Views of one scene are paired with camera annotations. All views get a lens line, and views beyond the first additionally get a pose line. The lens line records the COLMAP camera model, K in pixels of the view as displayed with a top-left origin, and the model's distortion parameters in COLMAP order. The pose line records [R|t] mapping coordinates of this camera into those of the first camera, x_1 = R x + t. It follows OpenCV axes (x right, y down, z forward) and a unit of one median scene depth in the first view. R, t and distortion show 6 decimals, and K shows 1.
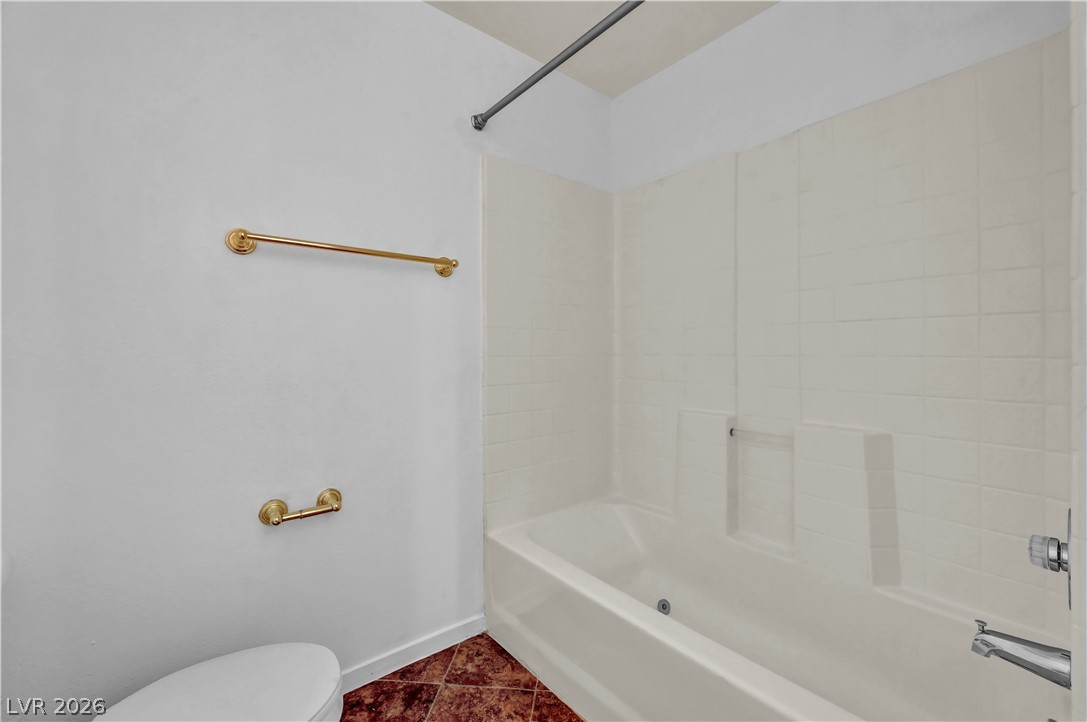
lens RADIAL K [[456.3, 0, 542.5], [0, 456.3, 346.1], [0, 0, 1]] dist [0.000521, 0.000001]
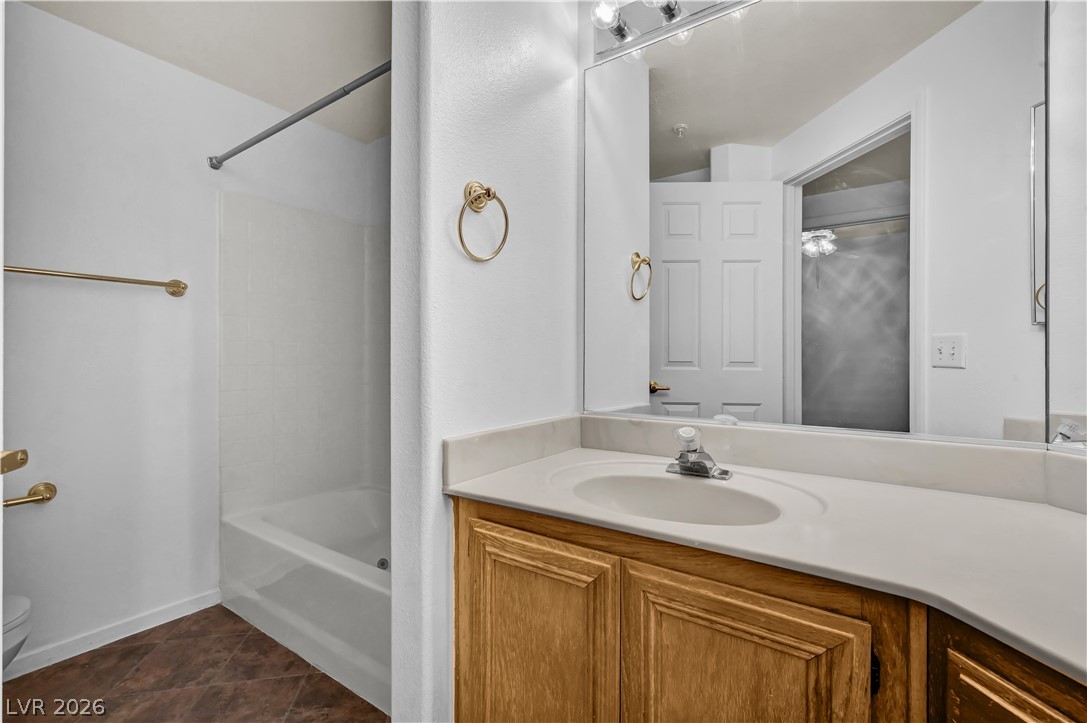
lens RADIAL K [[482.5, 0, 543.4], [0, 482.5, 357.4], [0, 0, 1]] dist [-0.000177, 0.000277]
pose [[0.960478, 0.002314, 0.278347, 0.336533], [-0.002393, 0.999997, -0.000057, -0.000991], [-0.278347, -0.000612, 0.960480, -0.424587]]
